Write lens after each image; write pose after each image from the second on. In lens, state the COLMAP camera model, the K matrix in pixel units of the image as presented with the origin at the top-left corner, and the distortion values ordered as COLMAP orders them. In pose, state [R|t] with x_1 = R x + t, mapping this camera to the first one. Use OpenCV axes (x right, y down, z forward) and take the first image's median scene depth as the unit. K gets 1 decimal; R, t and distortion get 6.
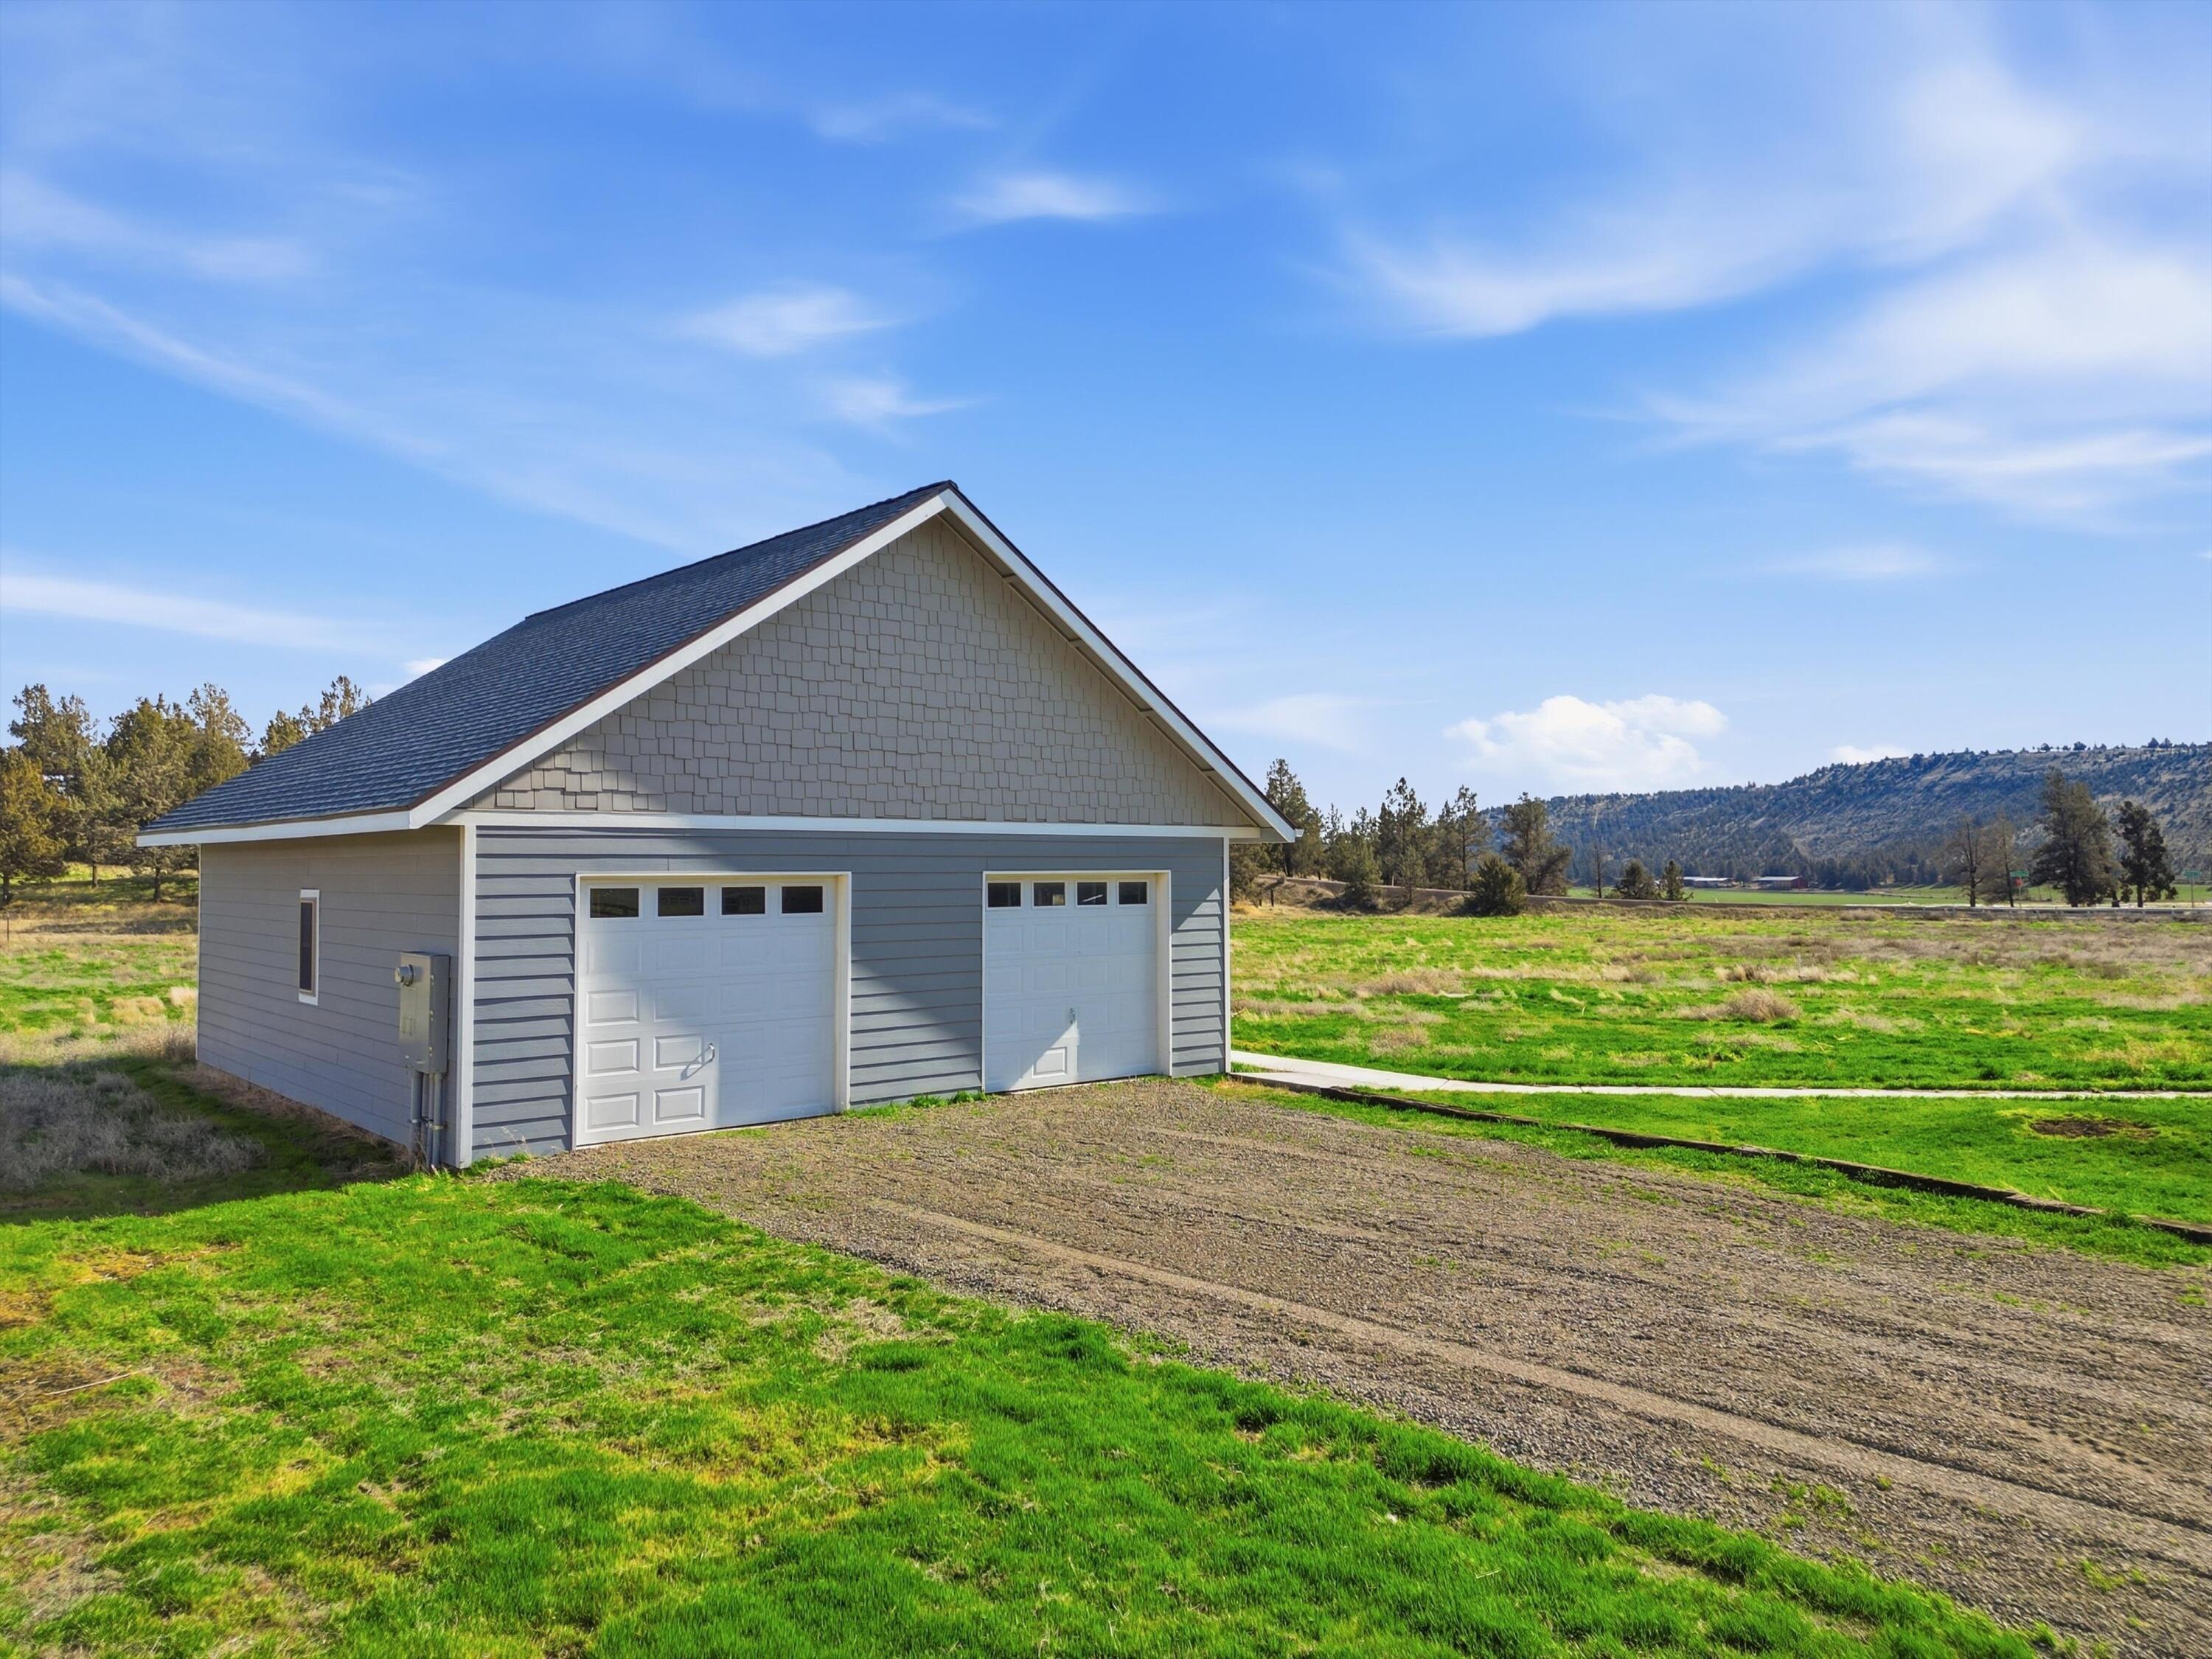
lens RADIAL K [[1547.6, 0, 1115.8], [0, 1547.6, 836.6], [0, 0, 1]] dist [0.070066, -0.069107]
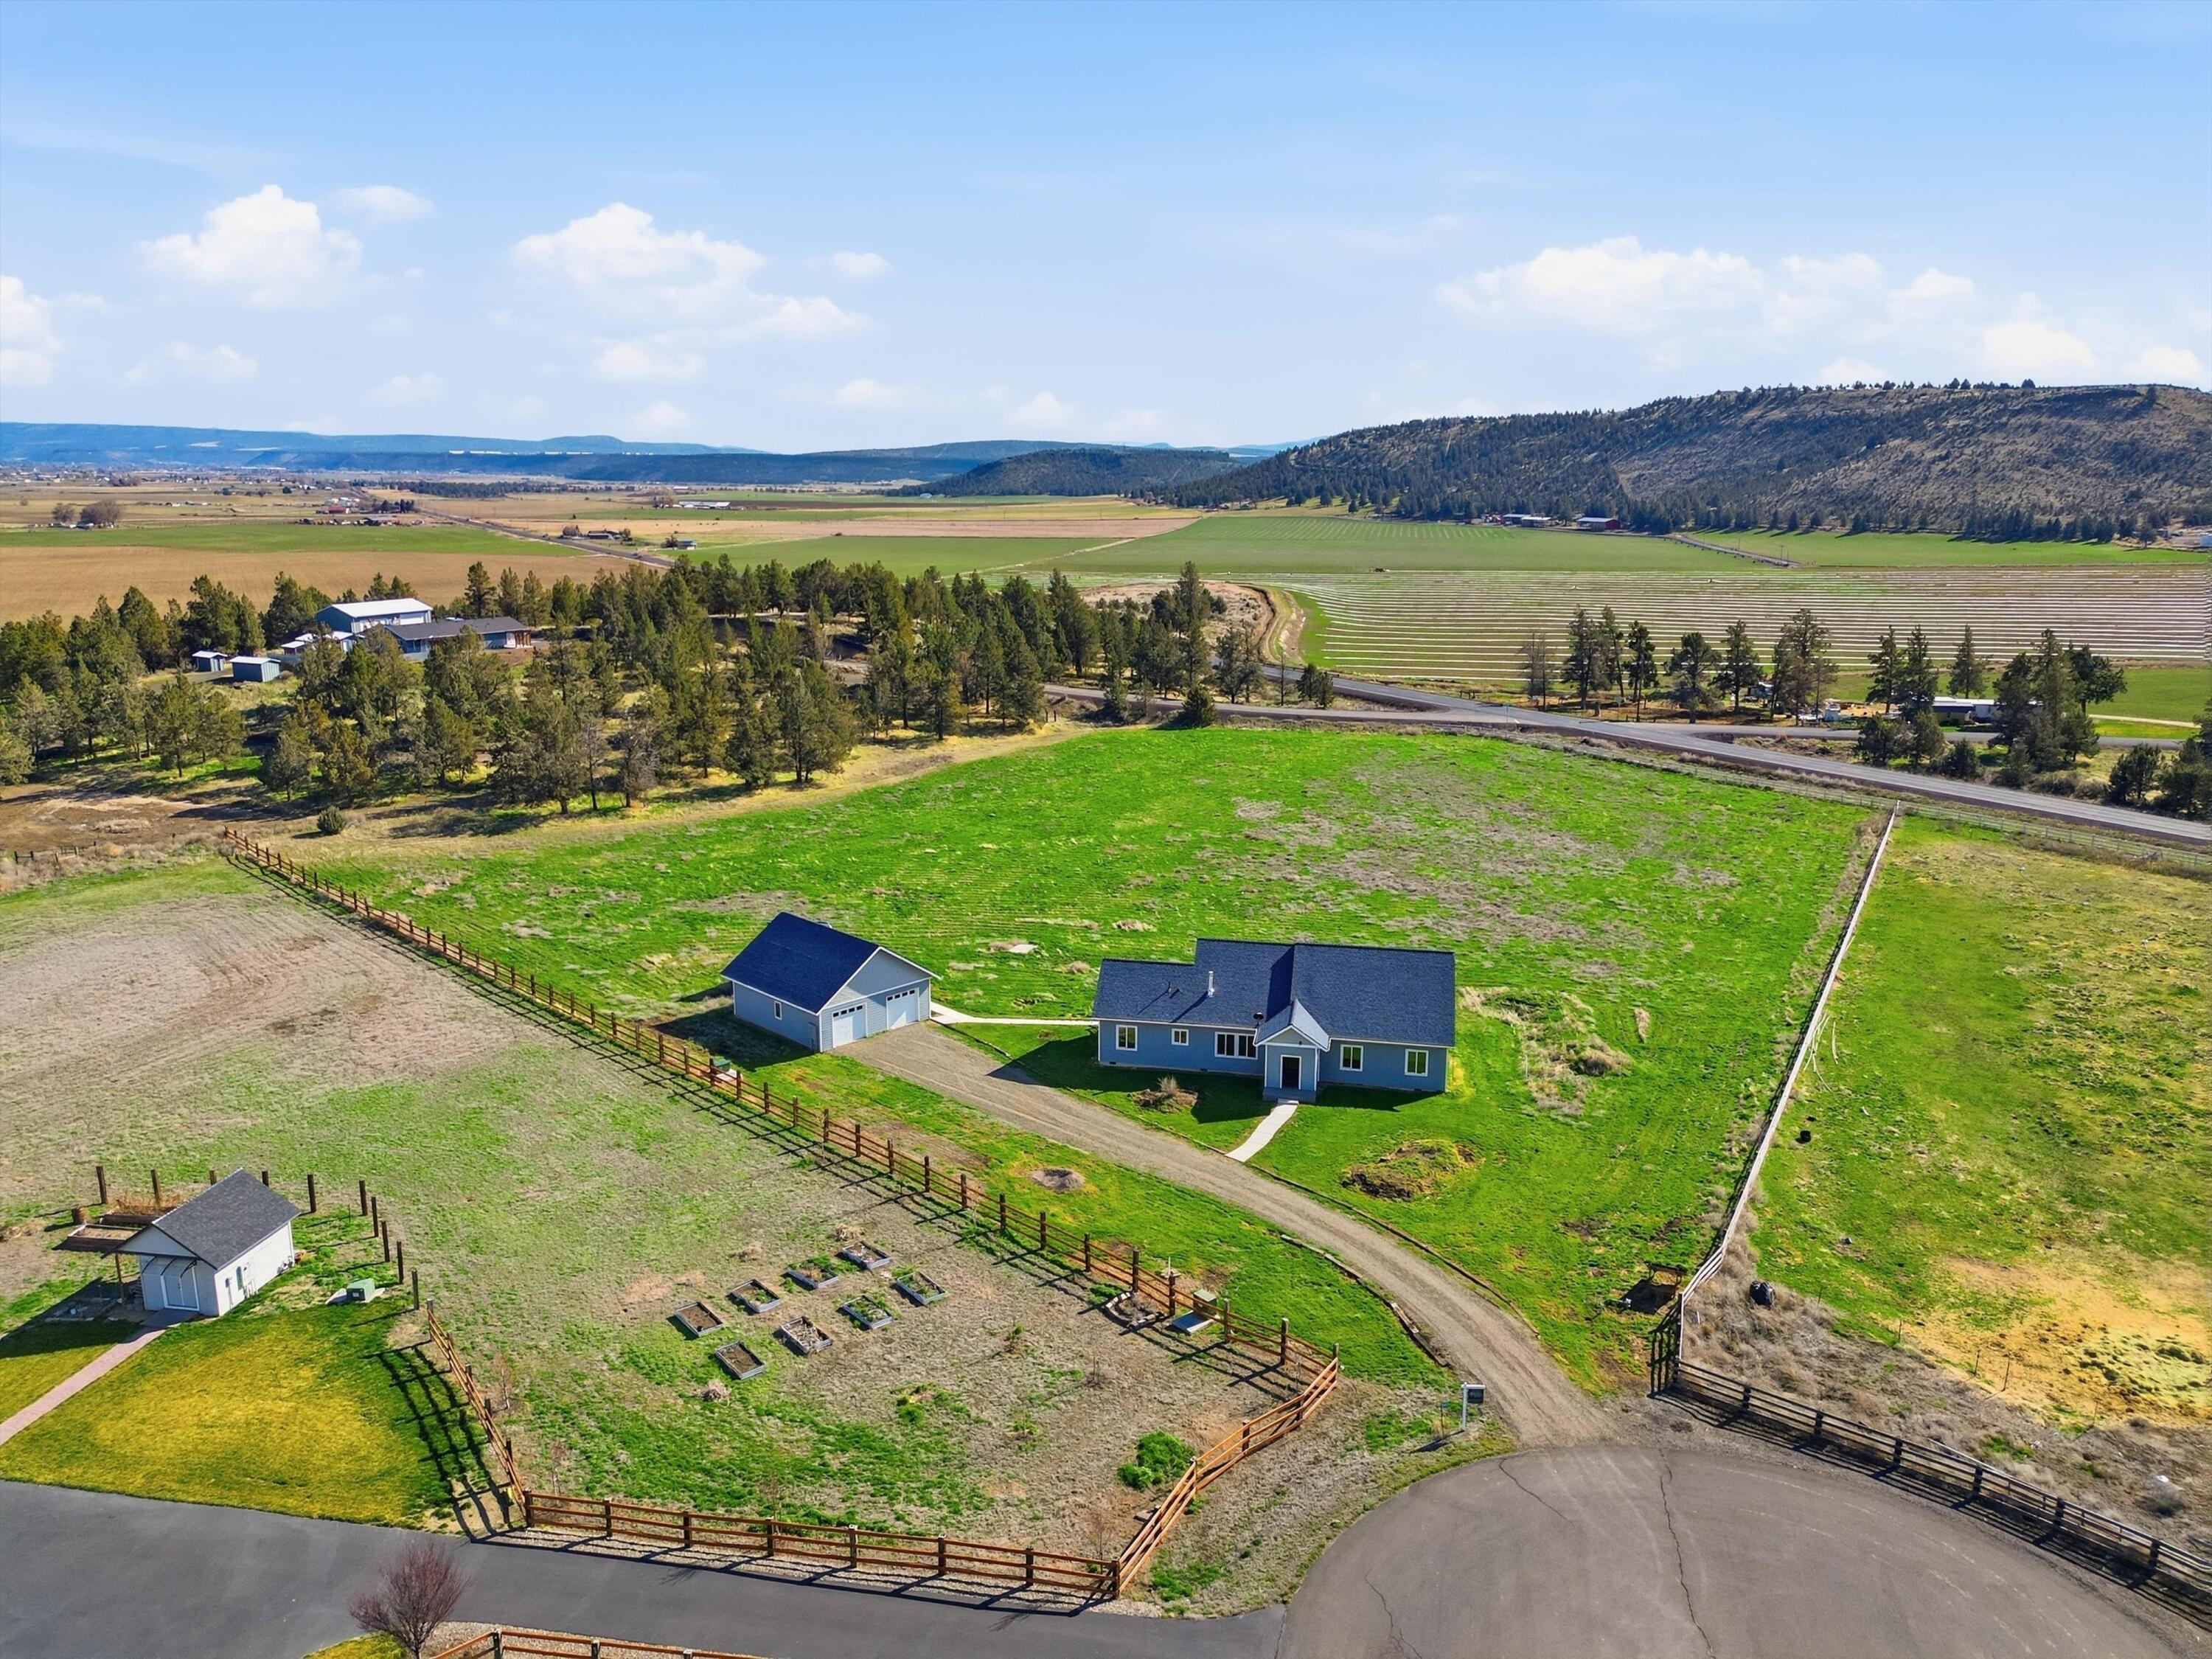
lens RADIAL K [[1547.6, 0, 1115.8], [0, 1547.6, 836.6], [0, 0, 1]] dist [0.070066, -0.069107]
pose [[0.996584, -0.011859, 0.081724, 0.003770], [-0.009051, 0.967987, 0.250837, -0.025457], [-0.082083, -0.250720, 0.964573, -0.057666]]
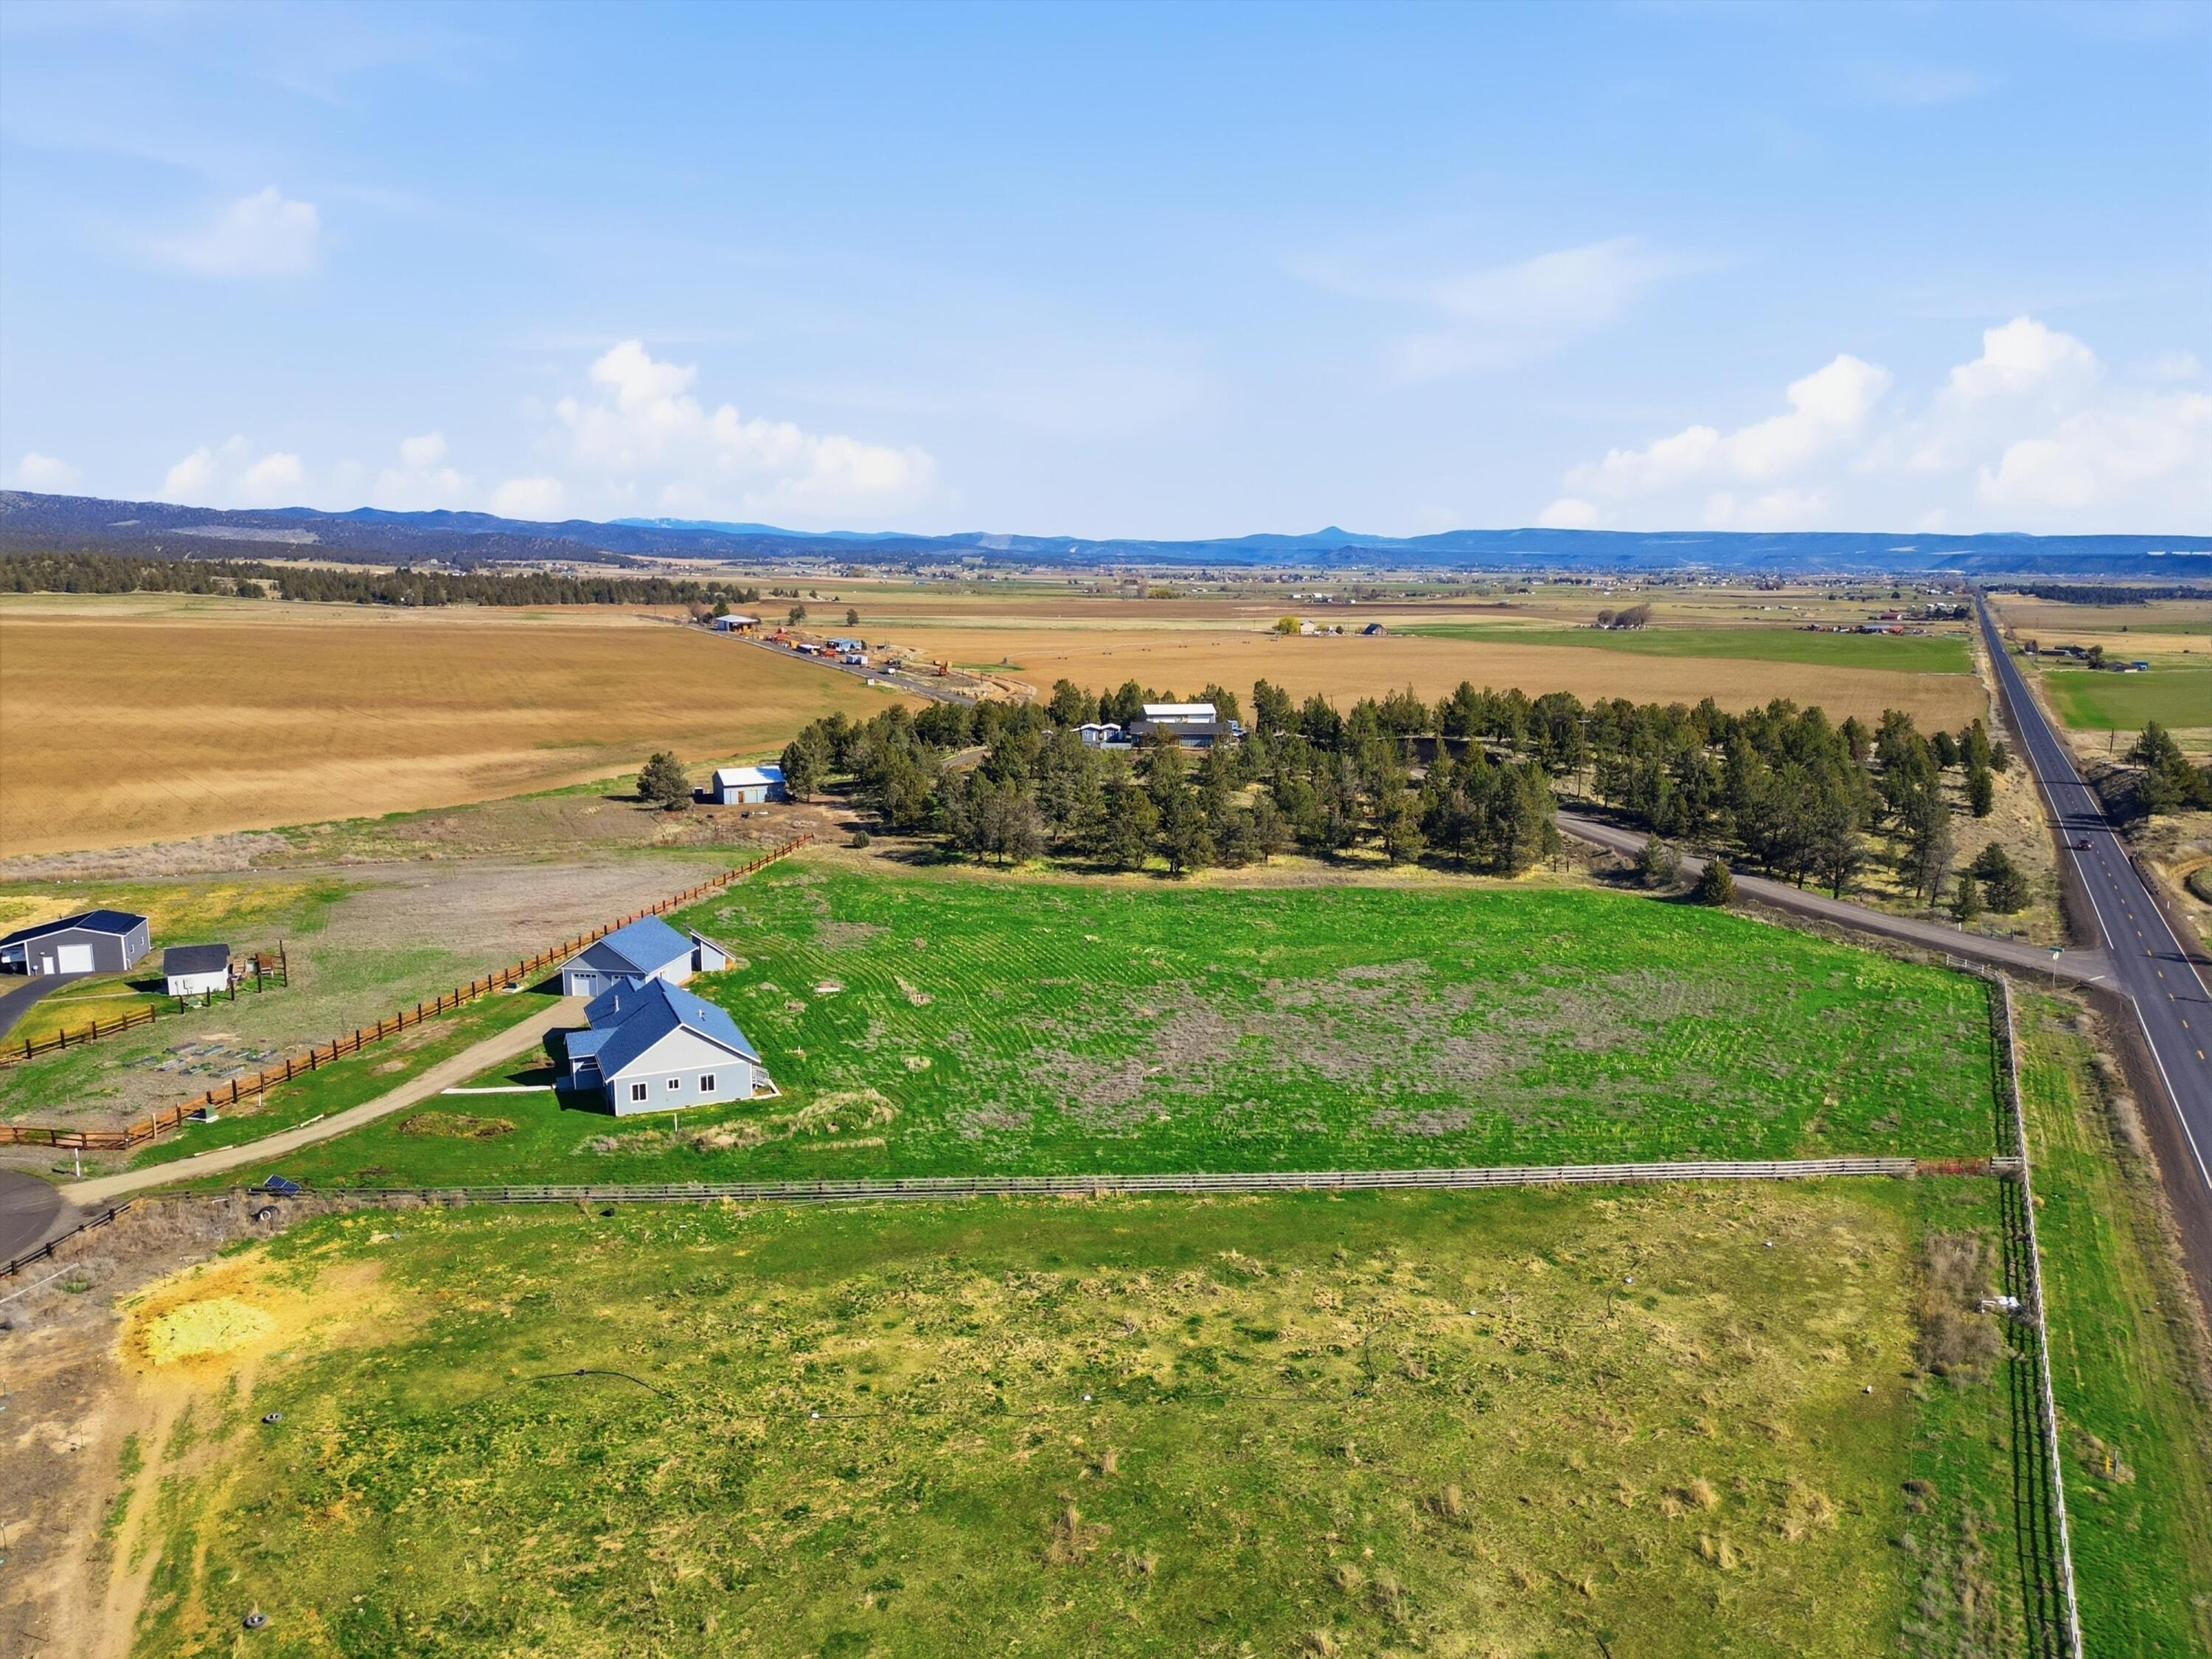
lens RADIAL K [[1547.6, 0, 1115.8], [0, 1547.6, 836.6], [0, 0, 1]] dist [0.070066, -0.069107]
pose [[0.632775, 0.138094, -0.761923, 0.105119], [0.012070, 0.982091, 0.188022, -0.030101], [0.774242, -0.128172, 0.619775, -0.028600]]
